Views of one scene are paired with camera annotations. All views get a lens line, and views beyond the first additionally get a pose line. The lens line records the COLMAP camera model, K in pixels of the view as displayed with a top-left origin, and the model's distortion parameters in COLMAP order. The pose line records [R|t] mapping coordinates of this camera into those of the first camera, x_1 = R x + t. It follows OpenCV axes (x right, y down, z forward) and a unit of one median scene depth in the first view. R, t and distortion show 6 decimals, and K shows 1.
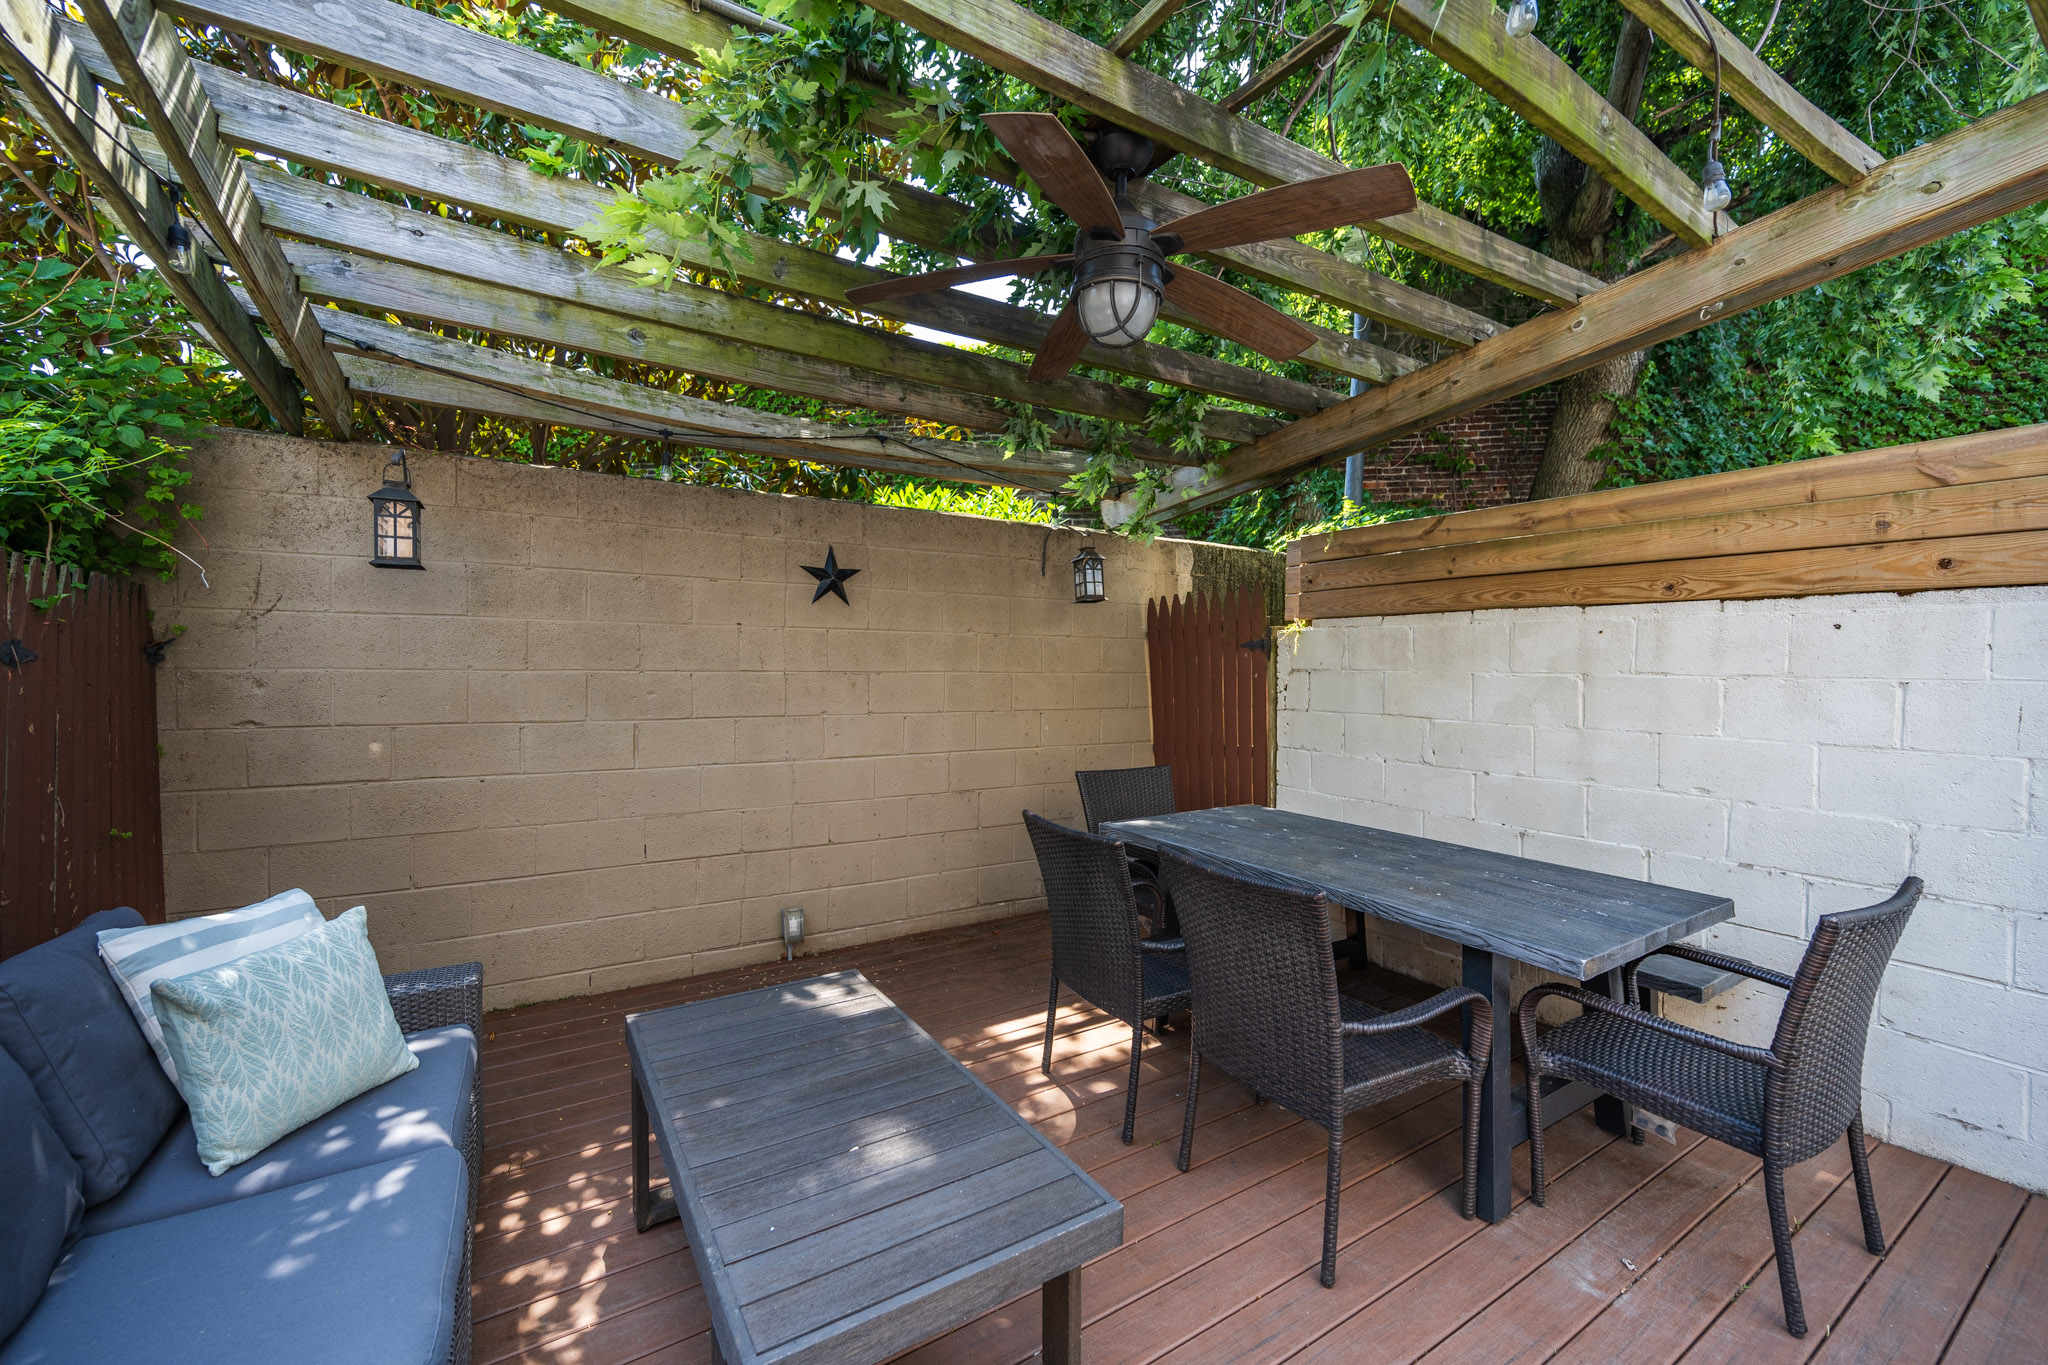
lens RADIAL K [[822.6, 0, 1024.0], [0, 822.6, 682.5], [0, 0, 1]] dist [-0.000147, -0.000045]
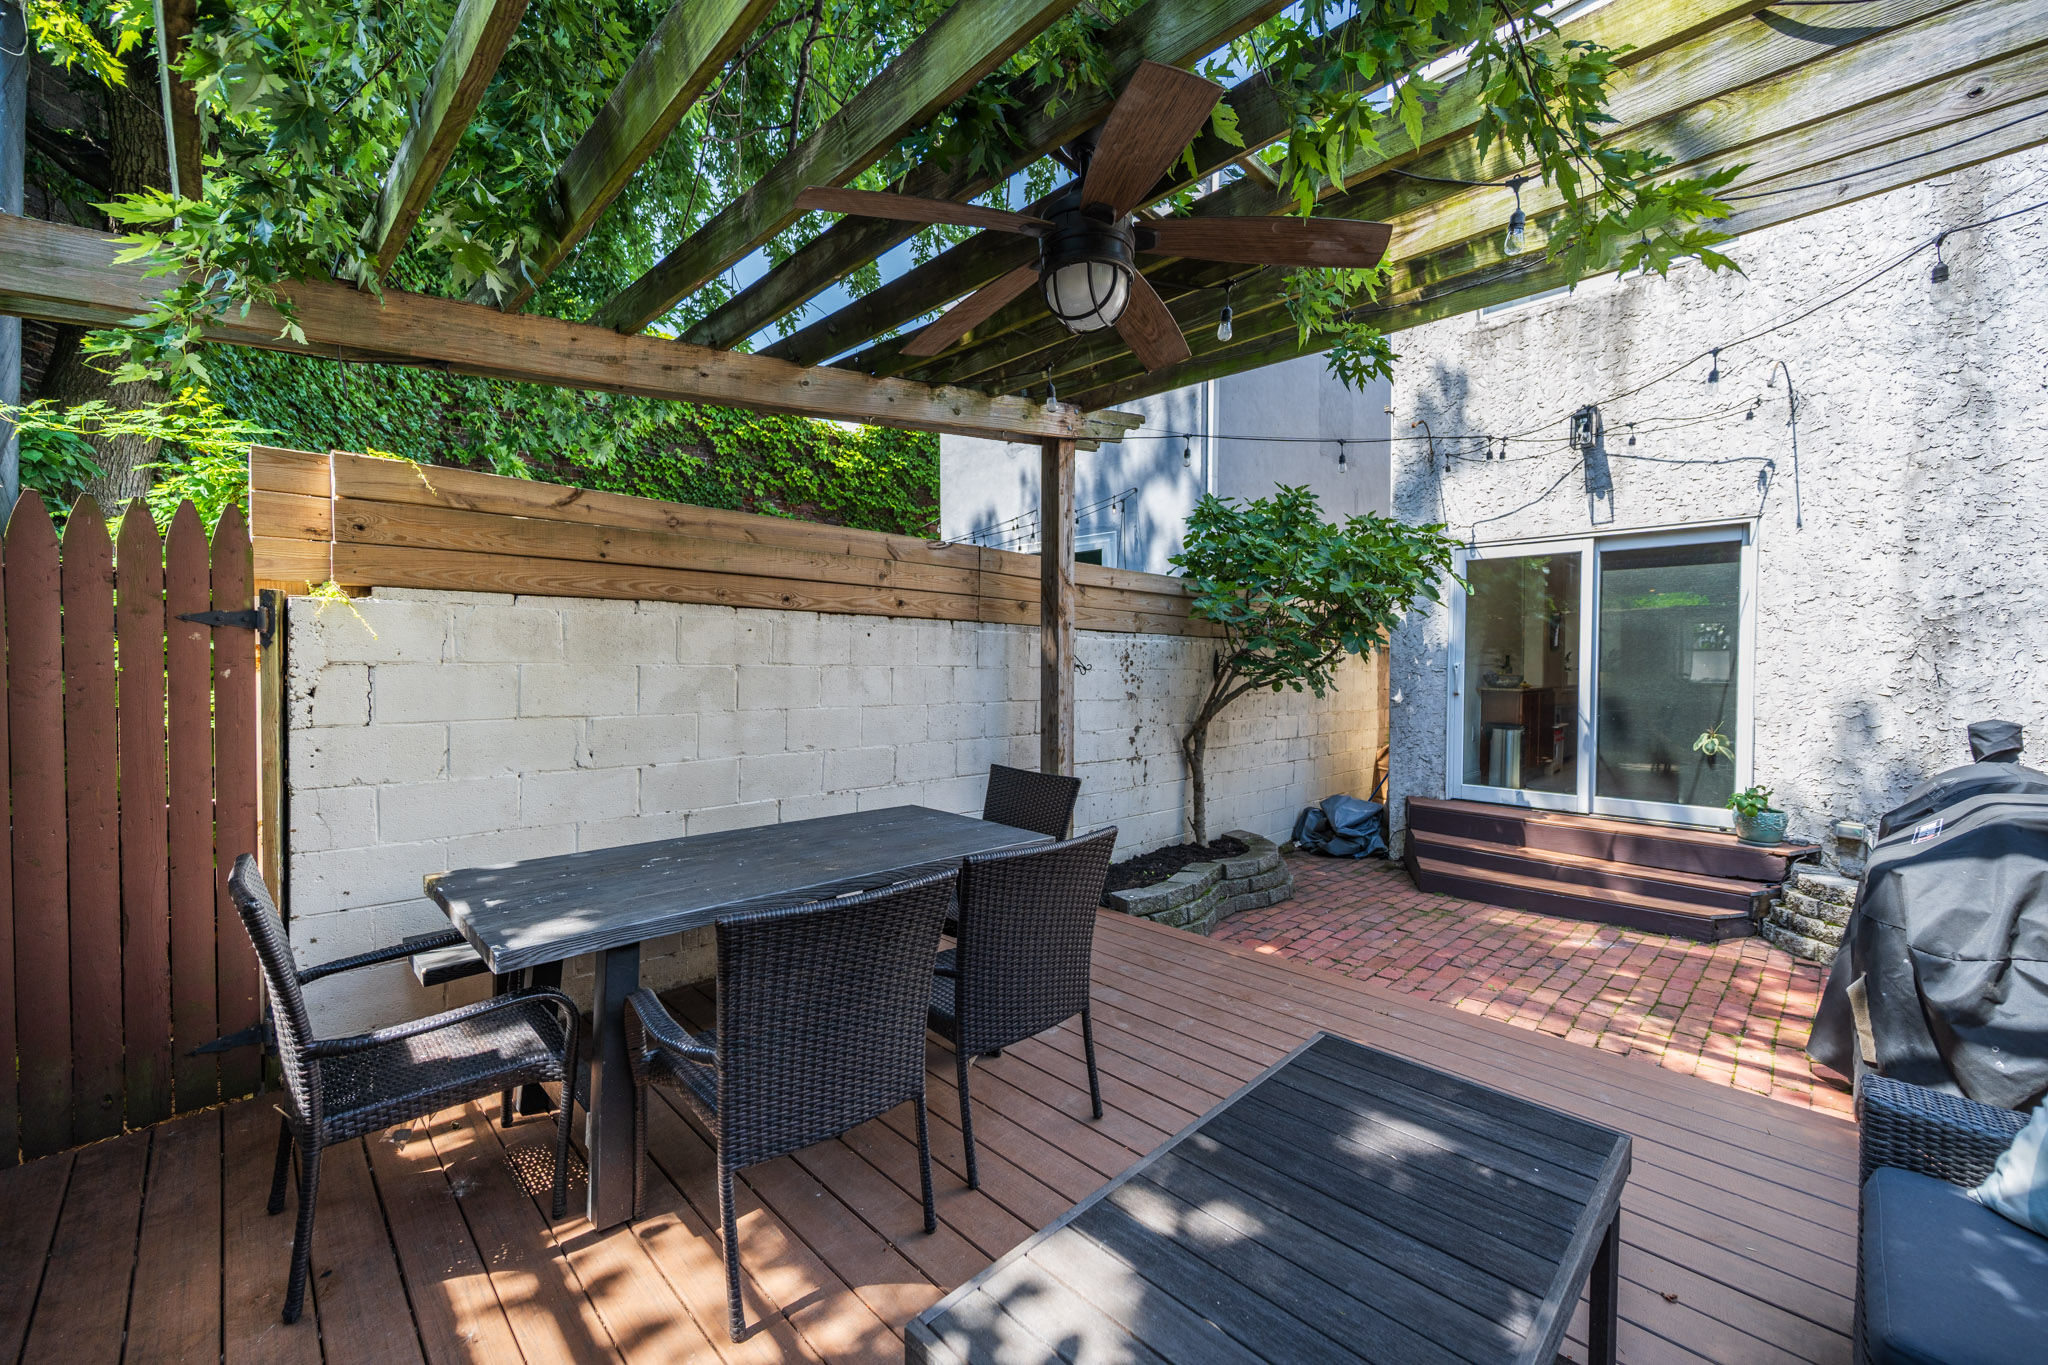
lens RADIAL K [[805.7, 0, 1024.0], [0, 805.7, 682.5], [0, 0, 1]] dist [0.000148, -0.000339]
pose [[-0.208097, -0.034763, 0.977490, -0.520031], [0.010914, 0.999223, 0.037859, -0.023882], [-0.978047, 0.018547, -0.207556, 0.819454]]
